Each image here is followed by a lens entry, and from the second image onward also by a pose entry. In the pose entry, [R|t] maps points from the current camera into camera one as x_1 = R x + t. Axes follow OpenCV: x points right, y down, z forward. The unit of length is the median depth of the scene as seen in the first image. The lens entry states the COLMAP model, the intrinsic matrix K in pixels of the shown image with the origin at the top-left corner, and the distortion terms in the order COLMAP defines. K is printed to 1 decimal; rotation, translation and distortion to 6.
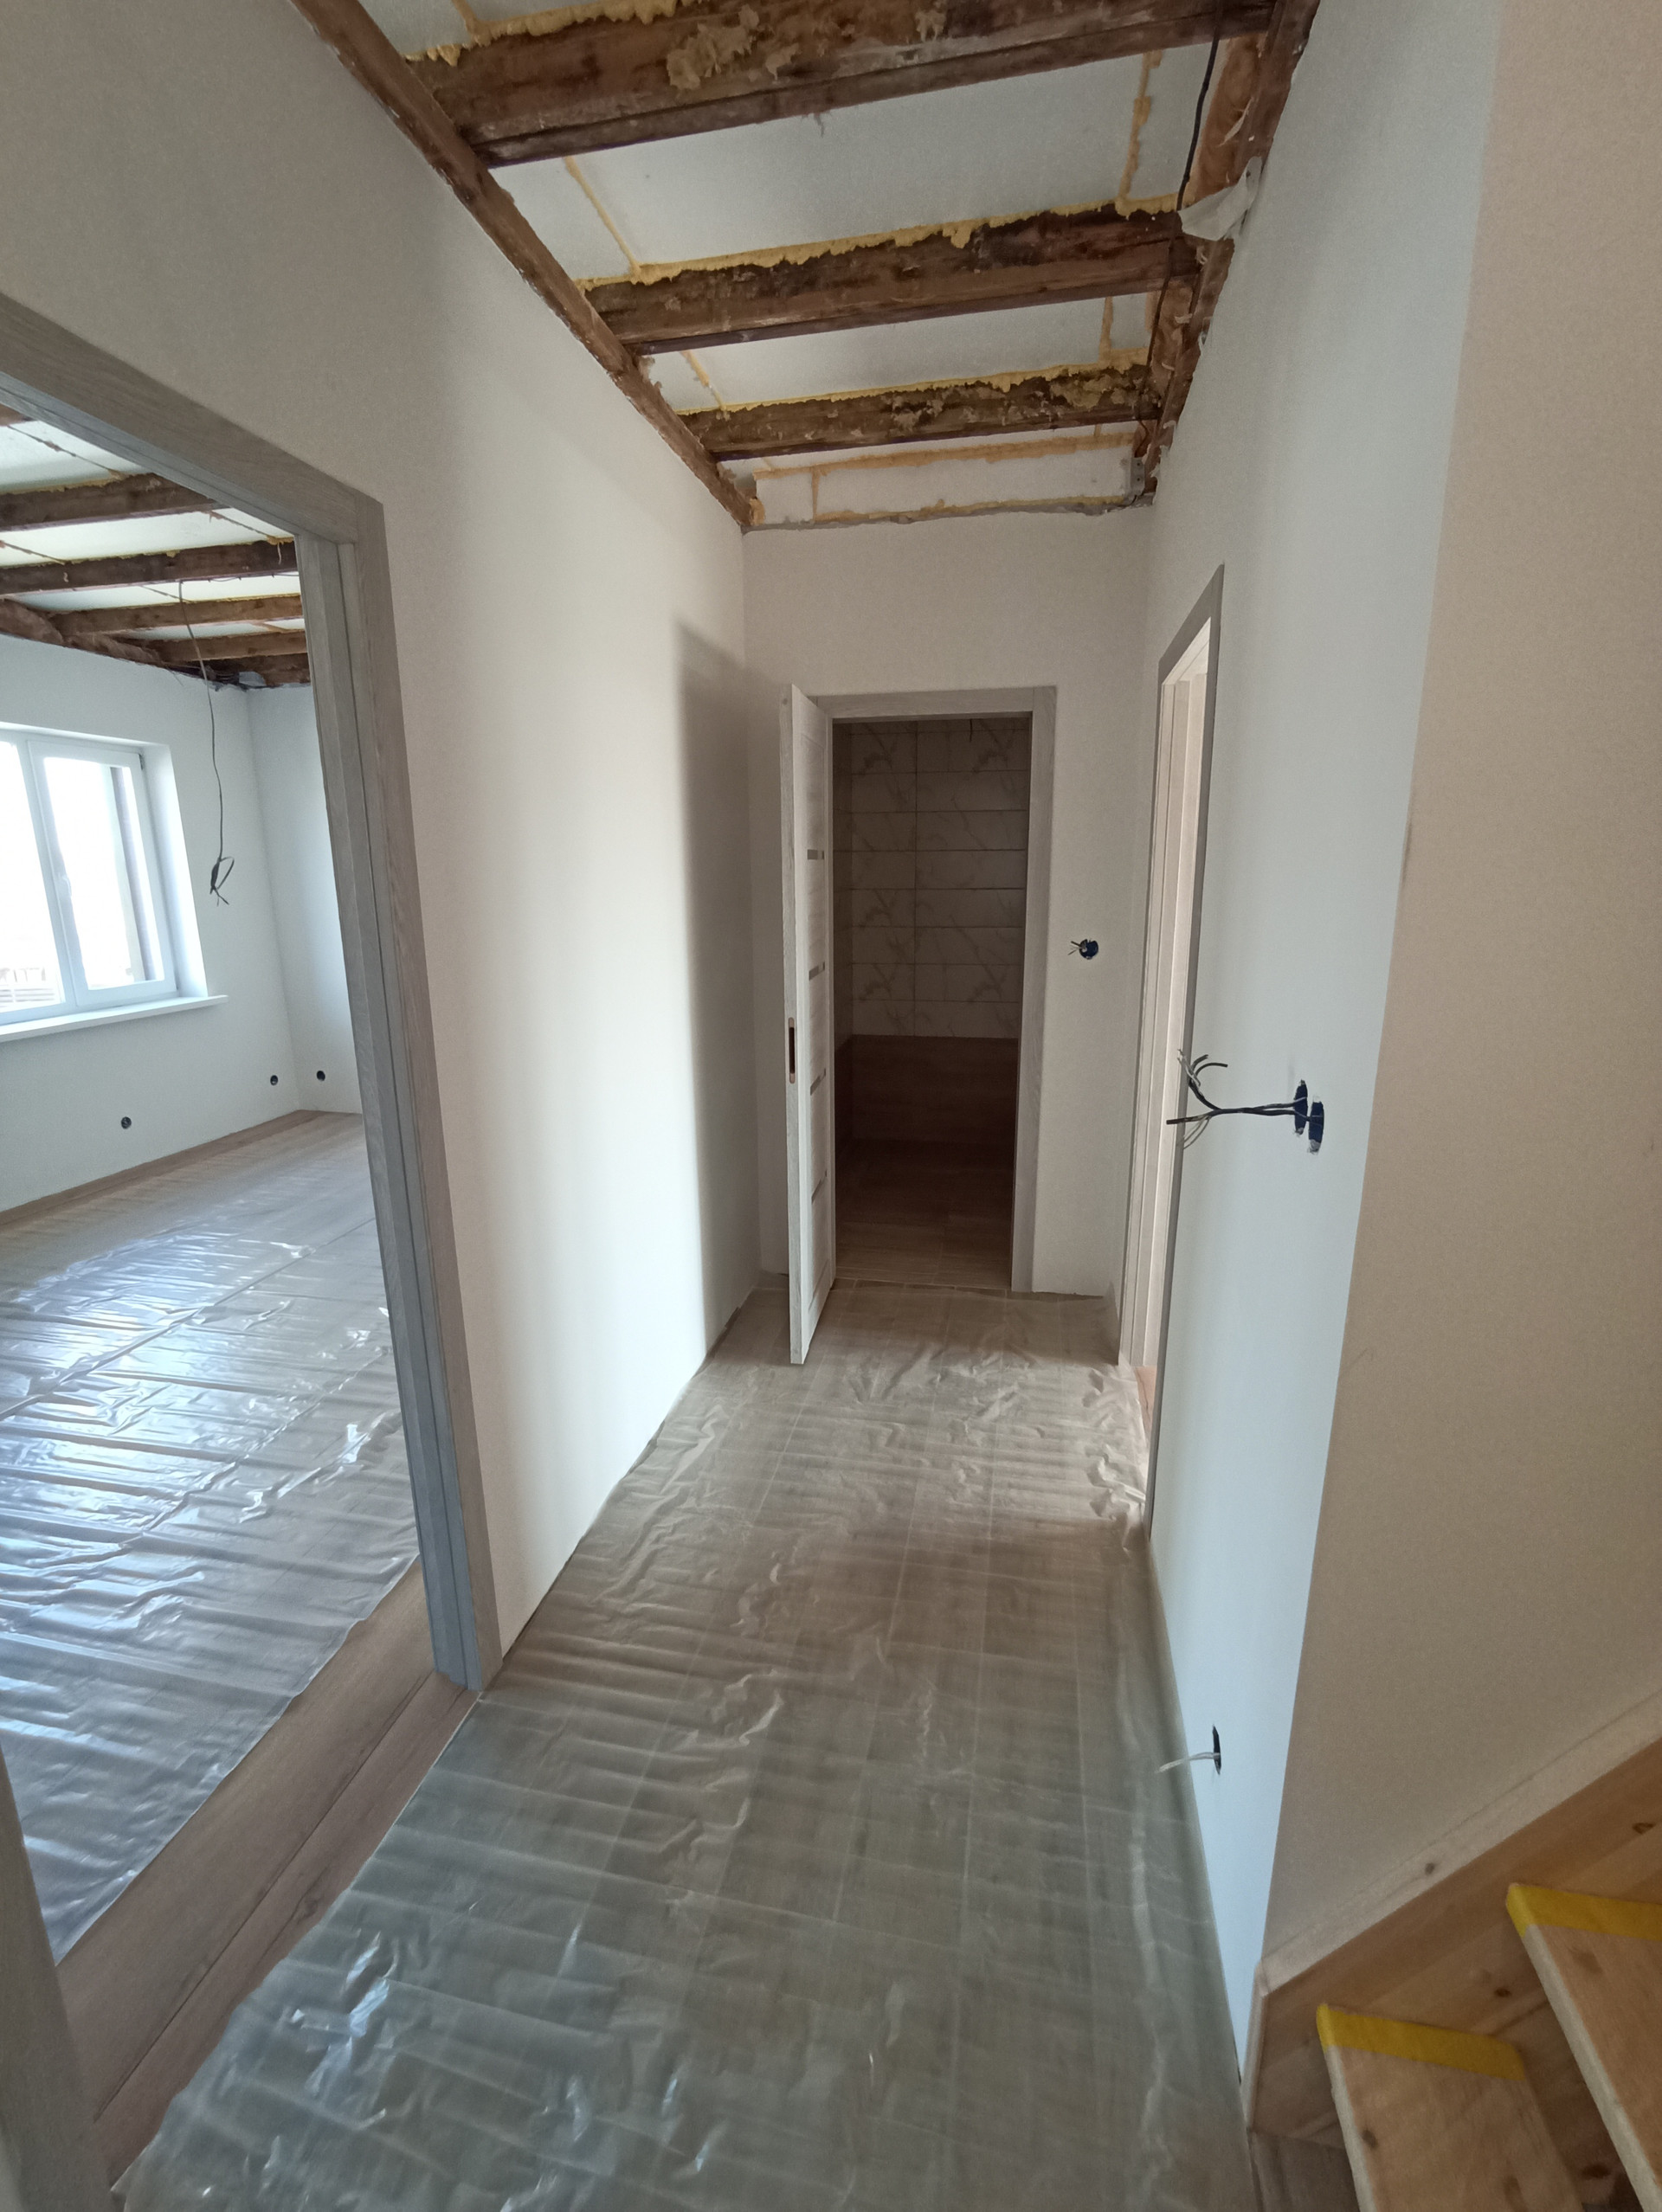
lens RADIAL K [[958.5, 0, 825.9], [0, 958.5, 1089.5], [0, 0, 1]] dist [-0.019019, 0.011560]
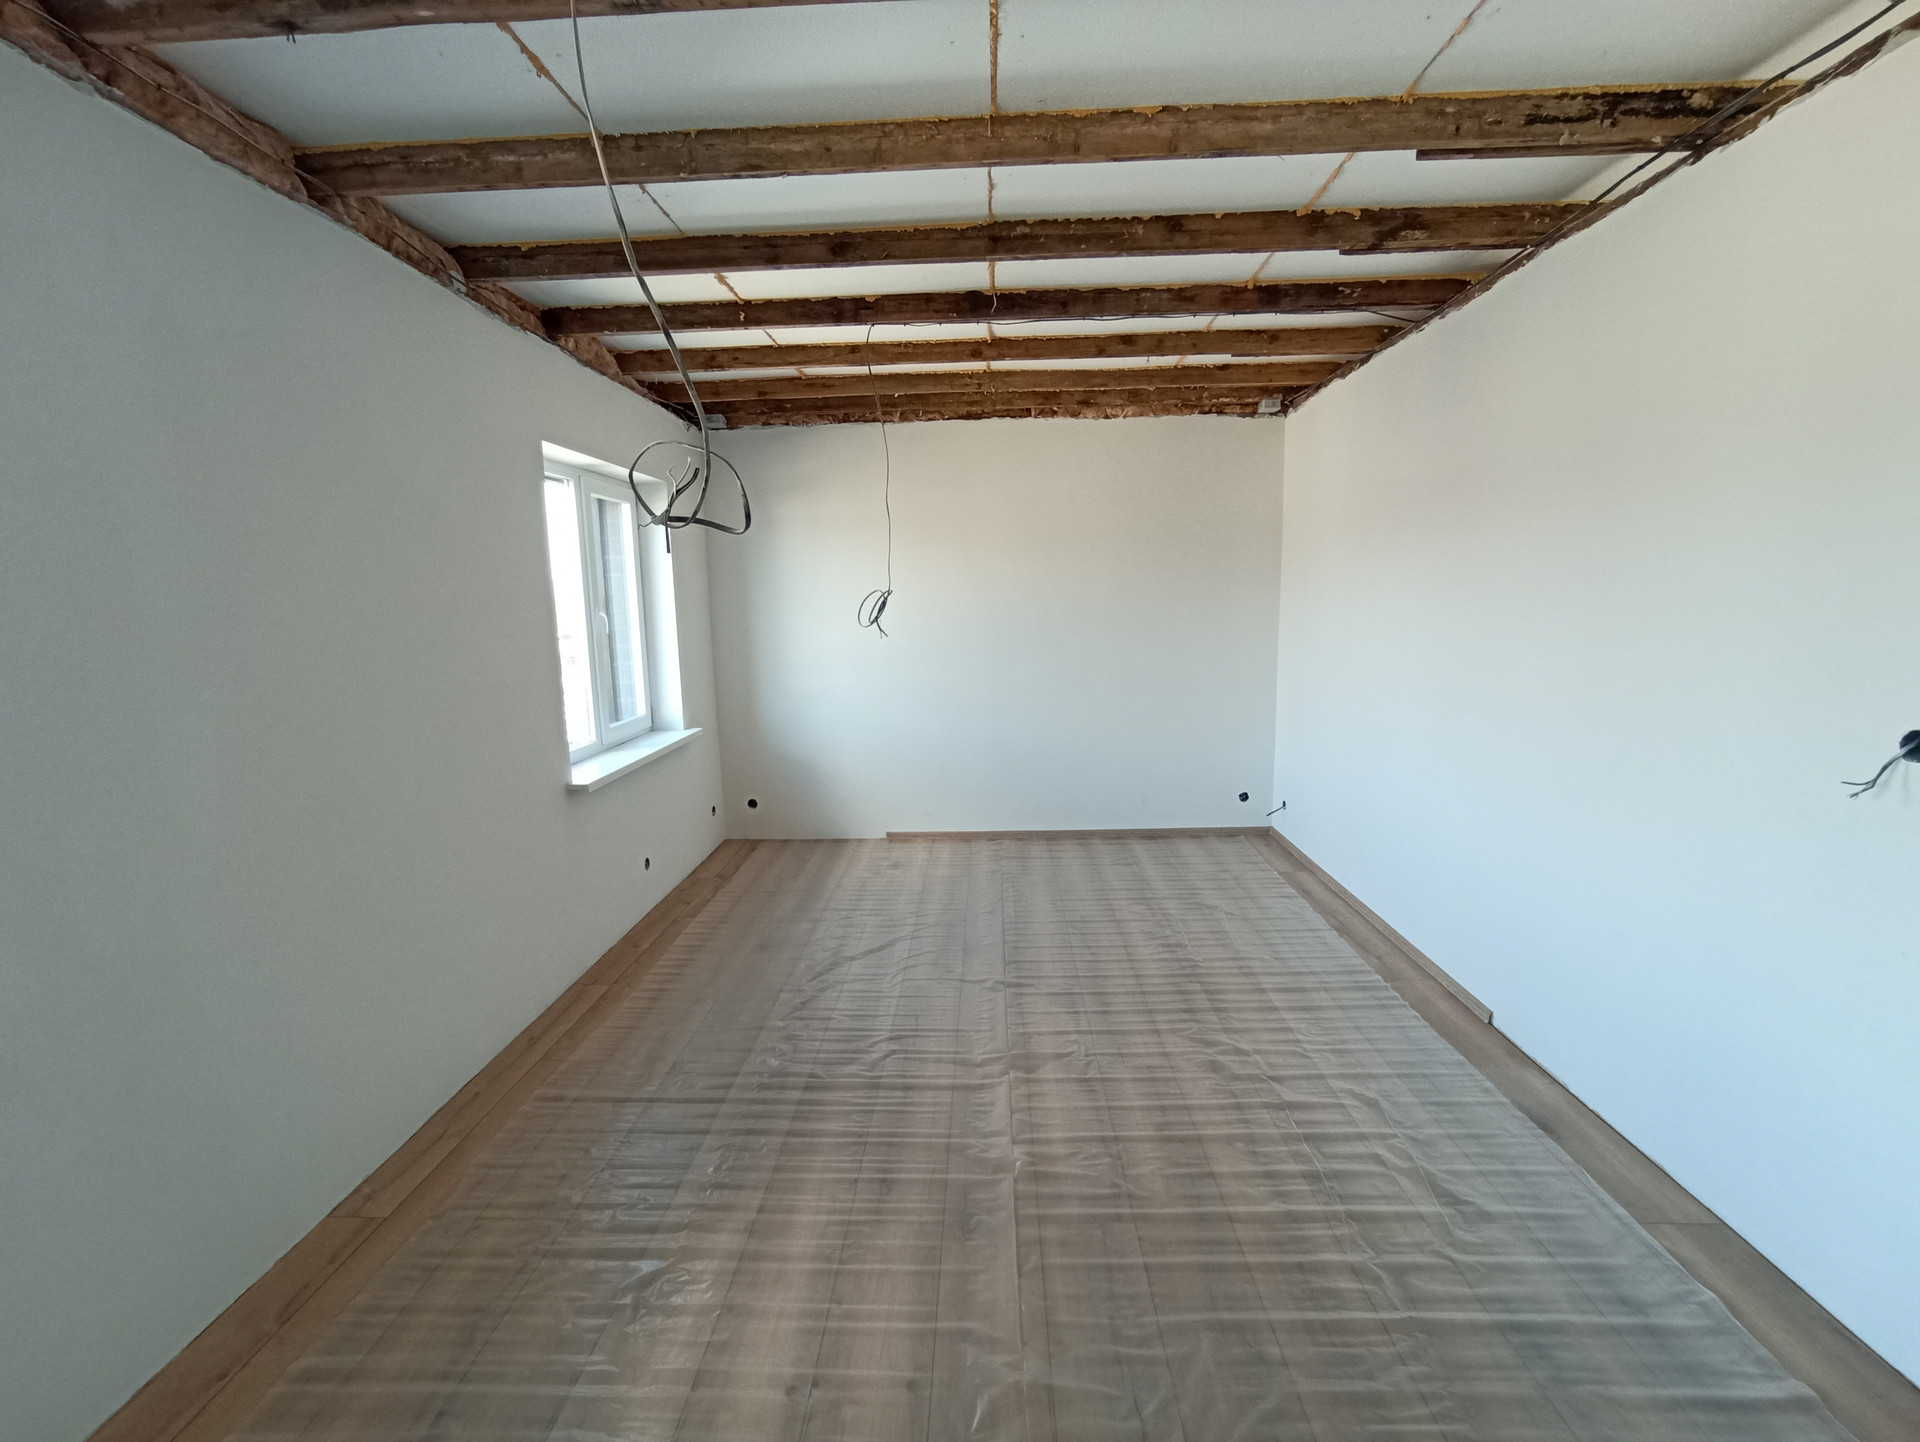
lens RADIAL K [[831.9, 0, 966.8], [0, 831.9, 722.6], [0, 0, 1]] dist [-0.019019, 0.011560]
pose [[0.980788, -0.048111, 0.189053, -0.722829], [0.062499, 0.995524, -0.070893, -0.036456], [-0.184796, 0.081347, 0.979404, 0.135240]]
